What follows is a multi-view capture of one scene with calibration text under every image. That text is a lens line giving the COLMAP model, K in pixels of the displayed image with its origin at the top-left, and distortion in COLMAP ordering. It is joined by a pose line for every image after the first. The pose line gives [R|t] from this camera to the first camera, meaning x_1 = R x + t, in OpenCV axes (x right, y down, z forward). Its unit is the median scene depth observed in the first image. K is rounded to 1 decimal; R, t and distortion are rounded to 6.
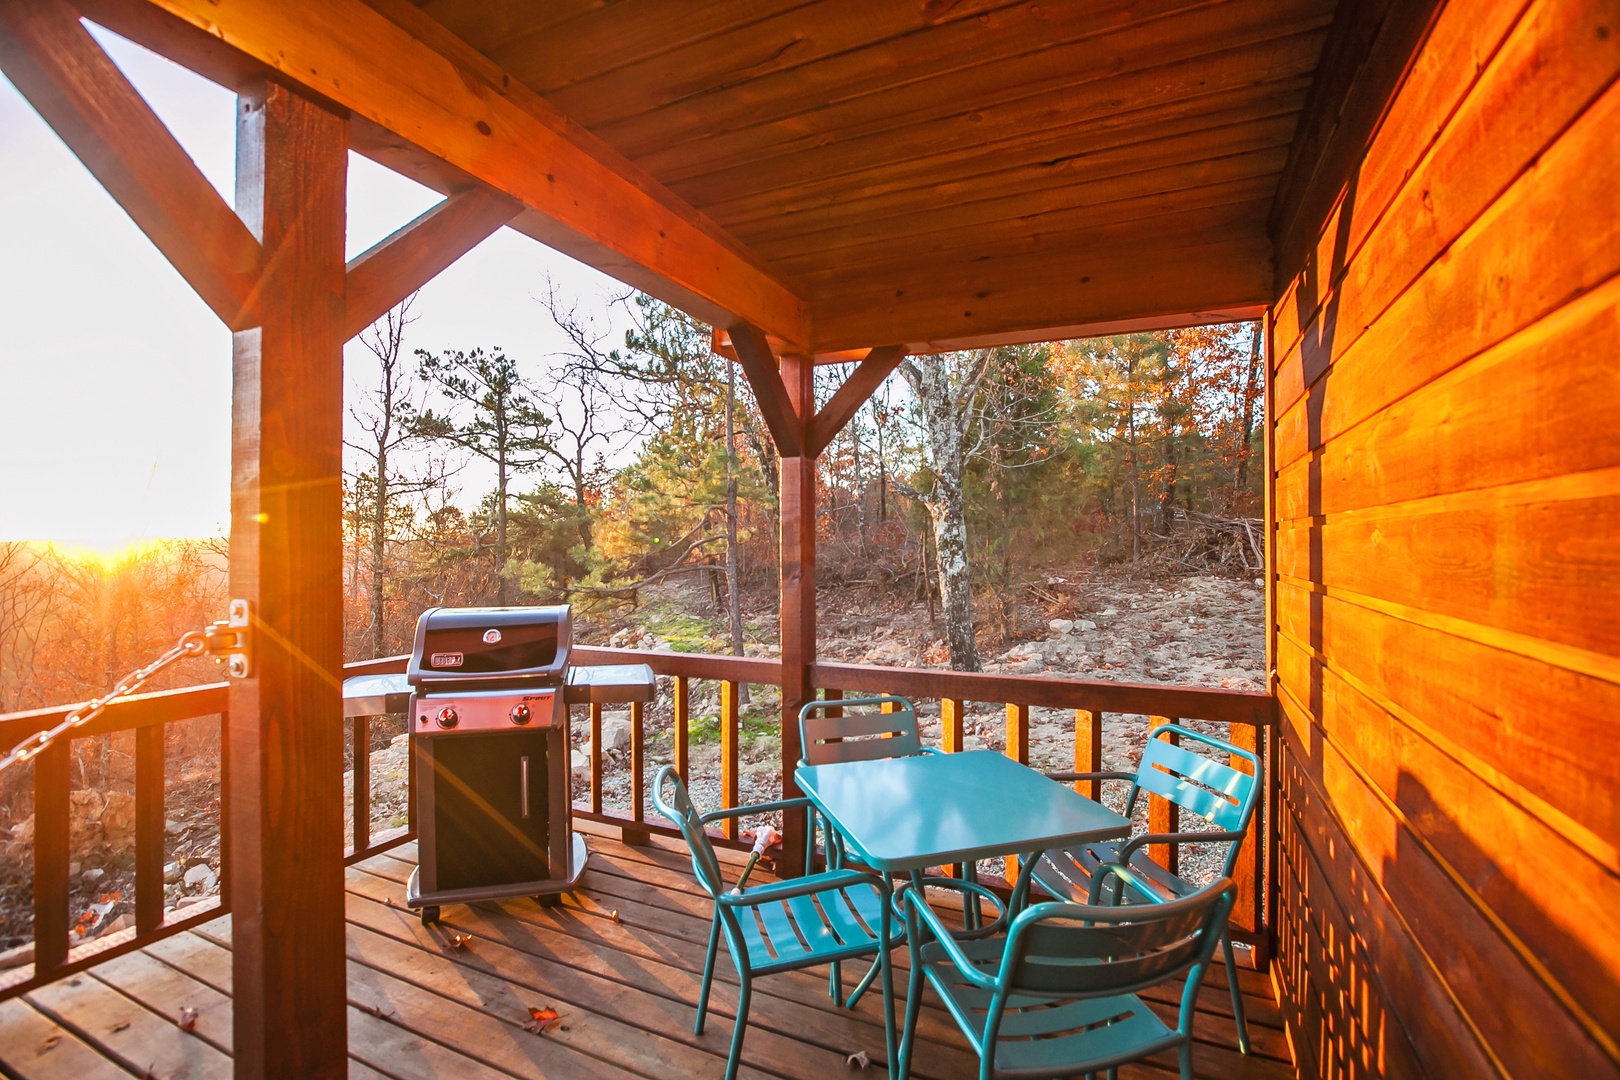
lens RADIAL K [[724.8, 0, 807.6], [0, 724.8, 552.1], [0, 0, 1]] dist [-0.036930, 0.001185]
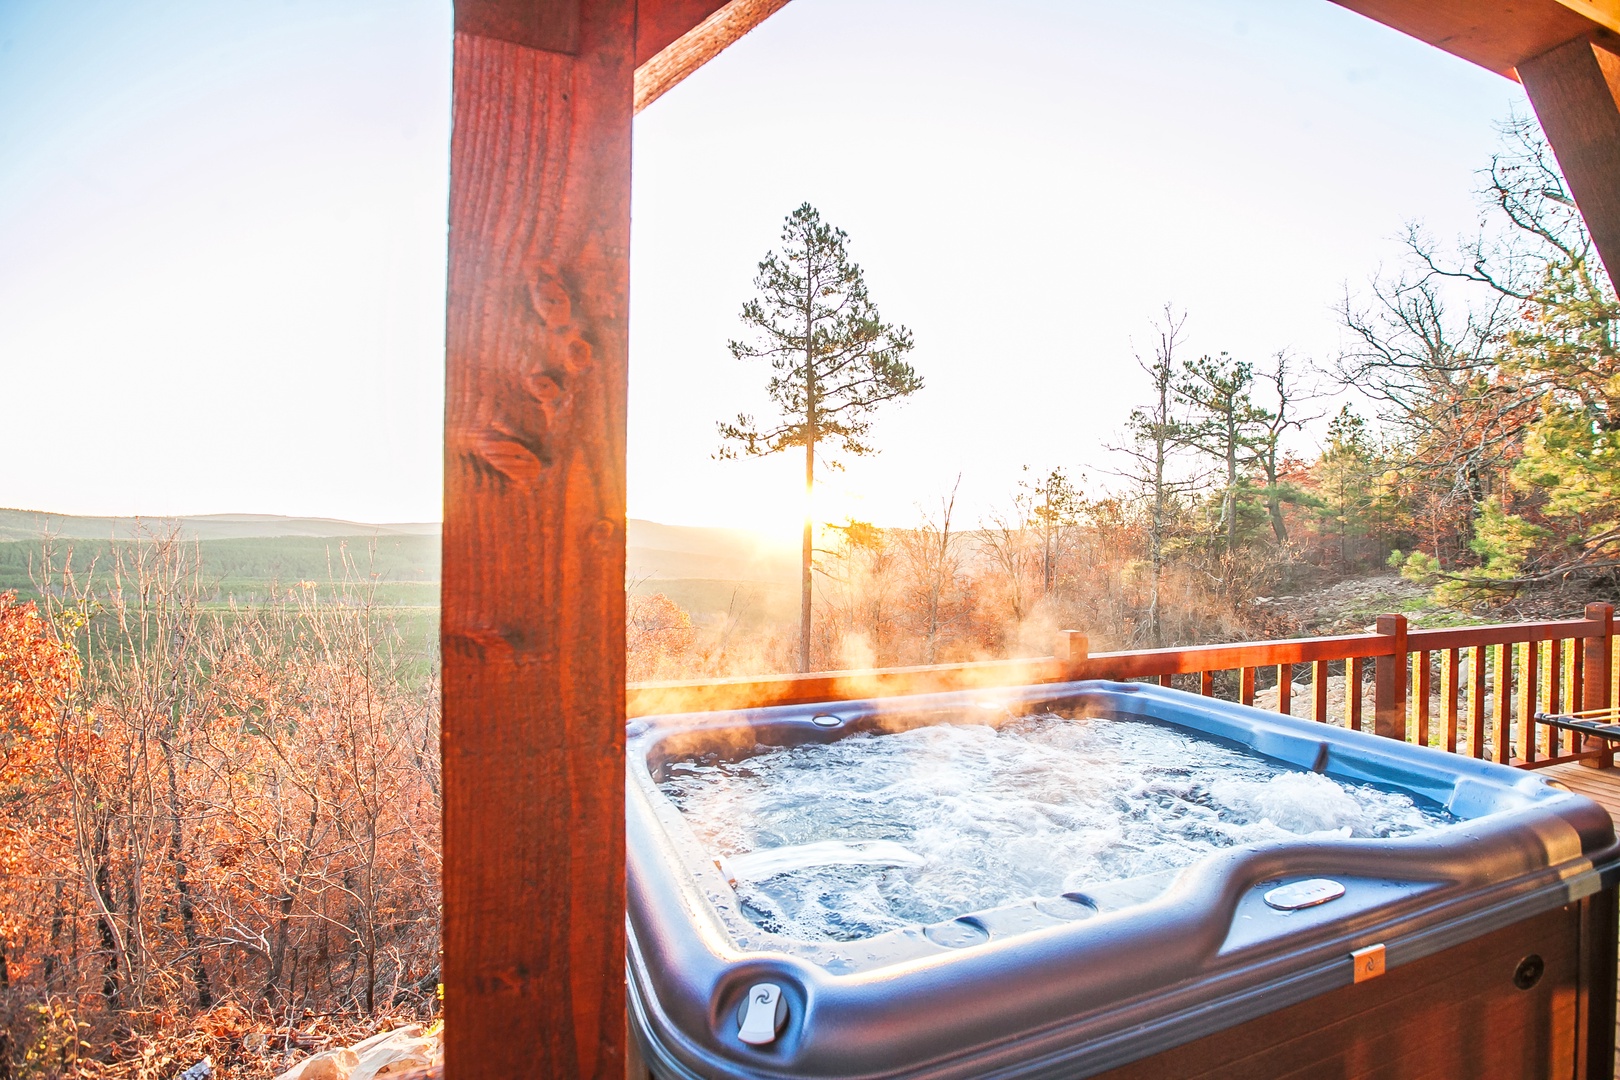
lens RADIAL K [[758.3, 0, 803.6], [0, 758.3, 527.8], [0, 0, 1]] dist [-0.041748, 0.016752]
pose [[0.743251, 0.004274, -0.668999, -0.209173], [-0.019932, 0.999677, -0.015758, 0.007307], [0.668715, 0.025047, 0.743097, -0.323428]]
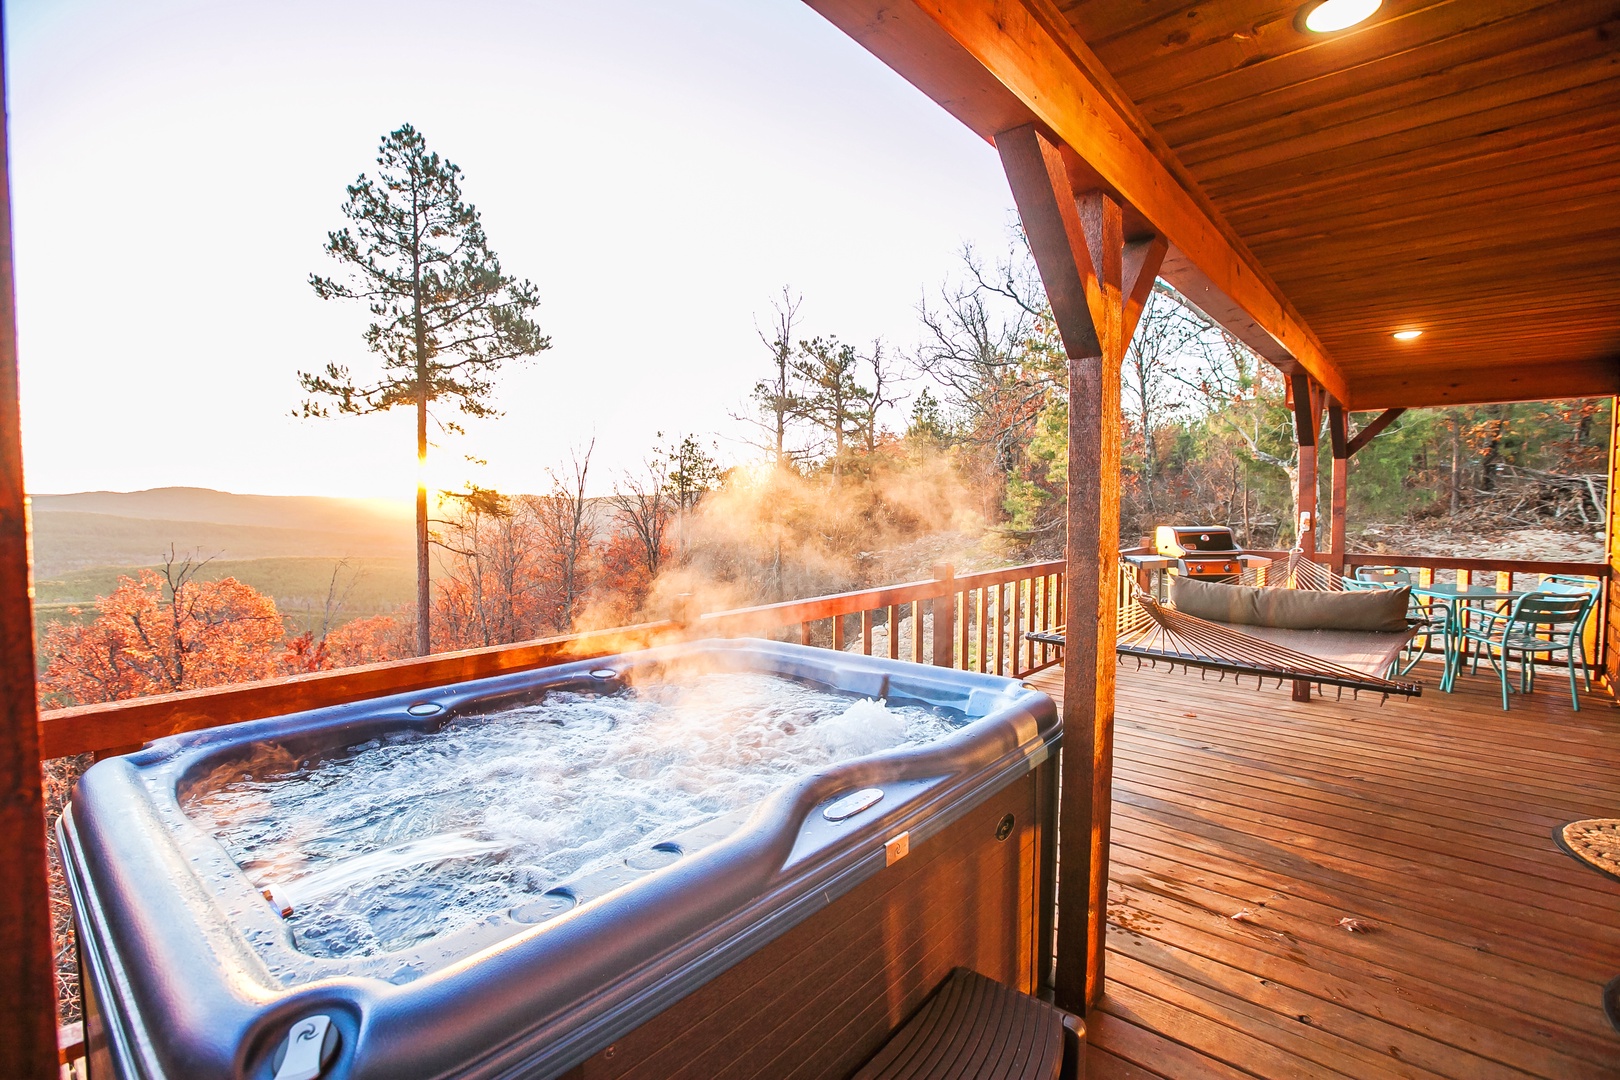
lens RADIAL K [[758.3, 0, 809.3], [0, 758.3, 535.7], [0, 0, 1]] dist [-0.041748, 0.016752]
pose [[0.967316, 0.009707, -0.253389, -0.203293], [-0.001048, 0.999412, 0.034283, 0.006497], [0.253573, -0.032897, 0.966757, -0.321146]]
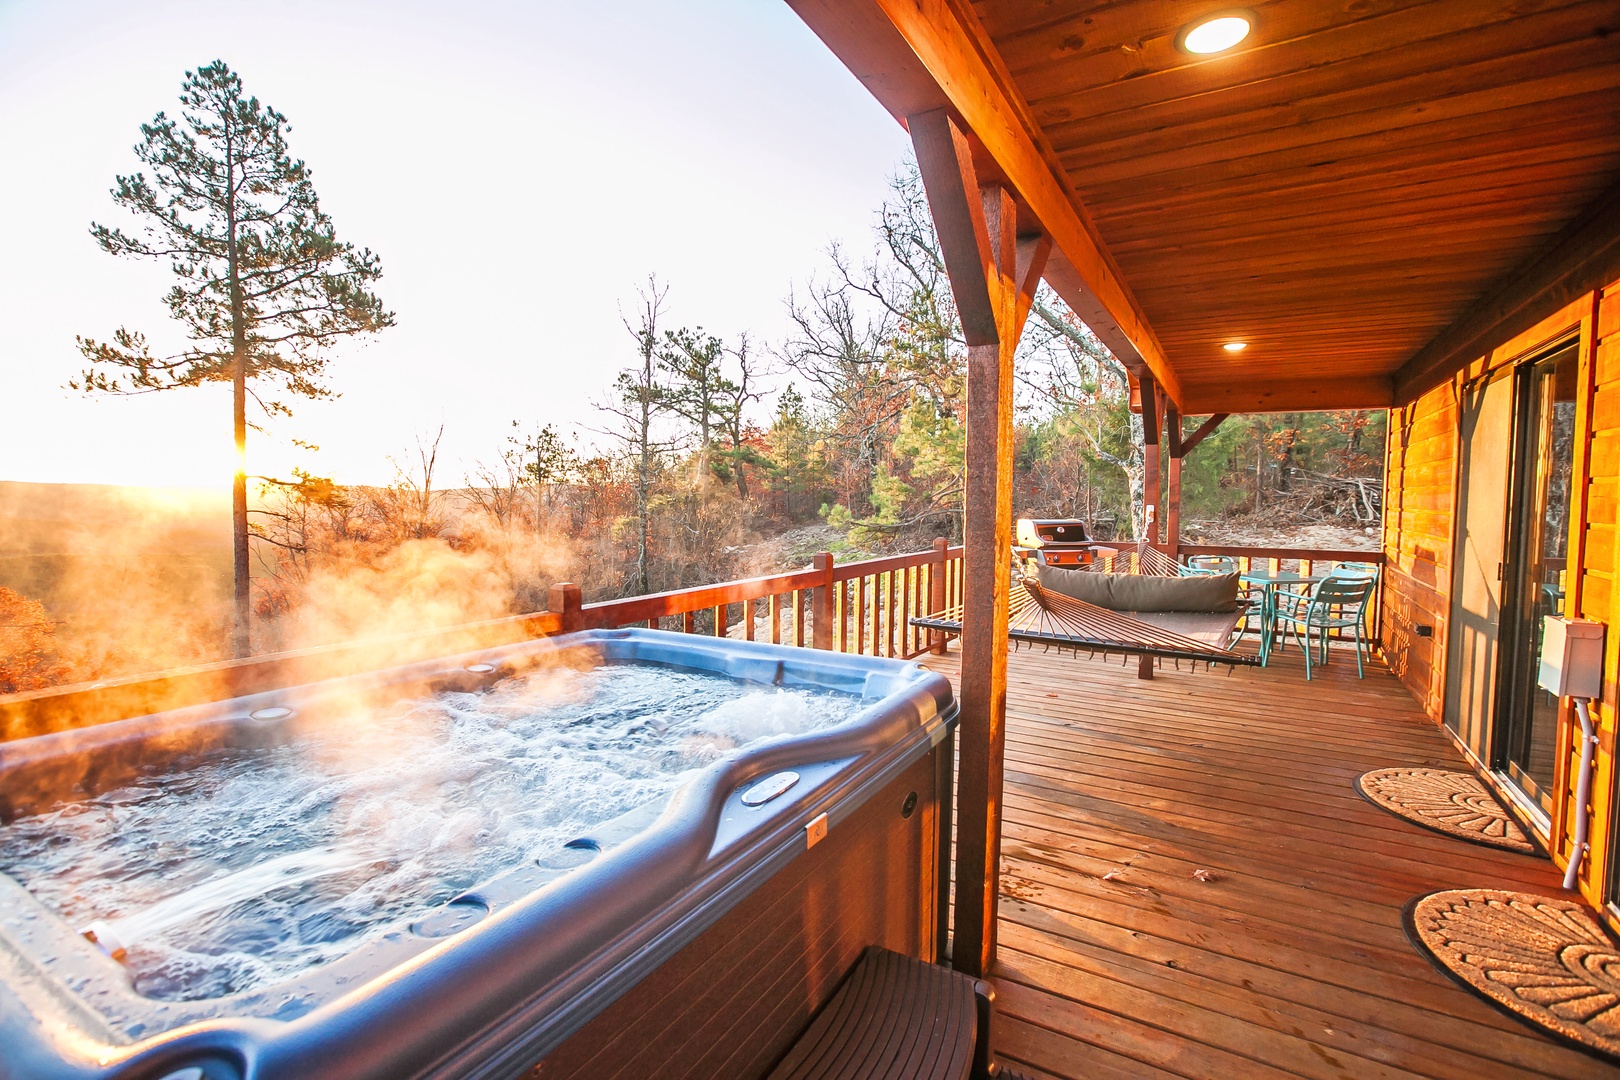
lens RADIAL K [[758.3, 0, 813.2], [0, 758.3, 538.0], [0, 0, 1]] dist [-0.041748, 0.016752]
pose [[0.997314, 0.012776, -0.072120, -0.210826], [-0.009697, 0.999033, 0.042881, 0.008980], [0.072598, -0.042067, 0.996474, -0.319559]]
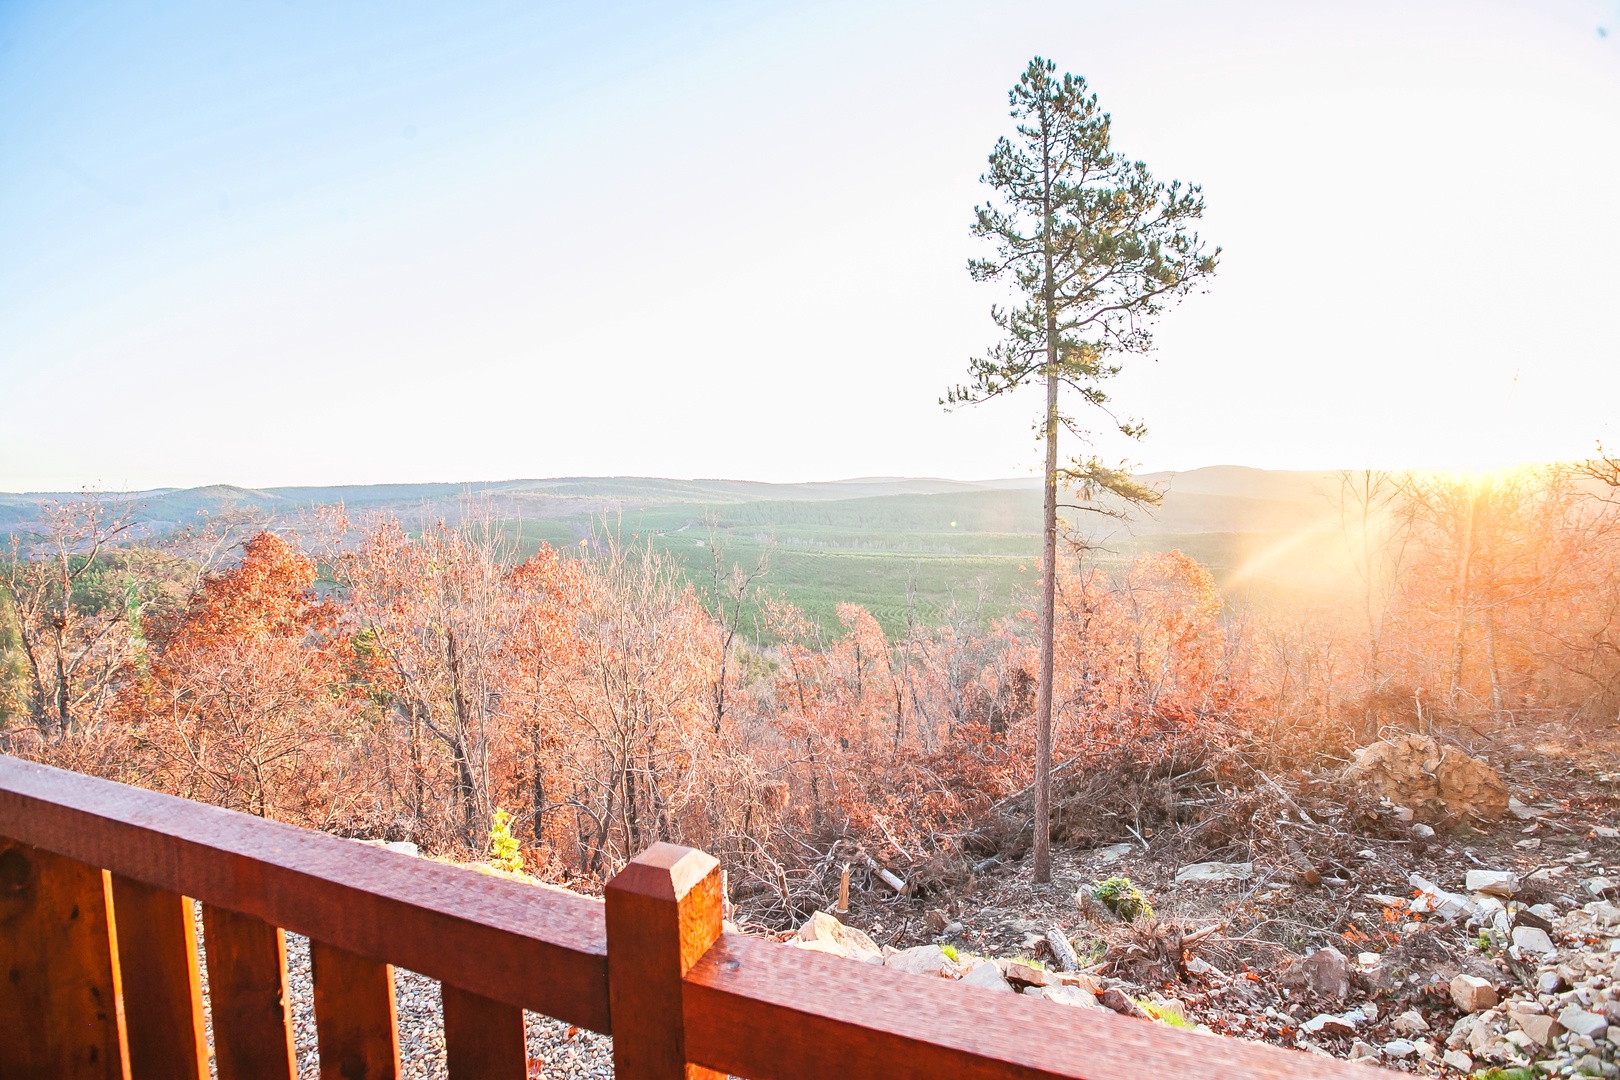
lens RADIAL K [[765.8, 0, 830.2], [0, 765.8, 531.9], [0, 0, 1]] dist [-0.008567, 0.005497]
pose [[0.088825, 0.054998, -0.994528, -0.096448], [0.014437, 0.998298, 0.056496, -0.001292], [0.995943, -0.019376, 0.087880, 0.112537]]
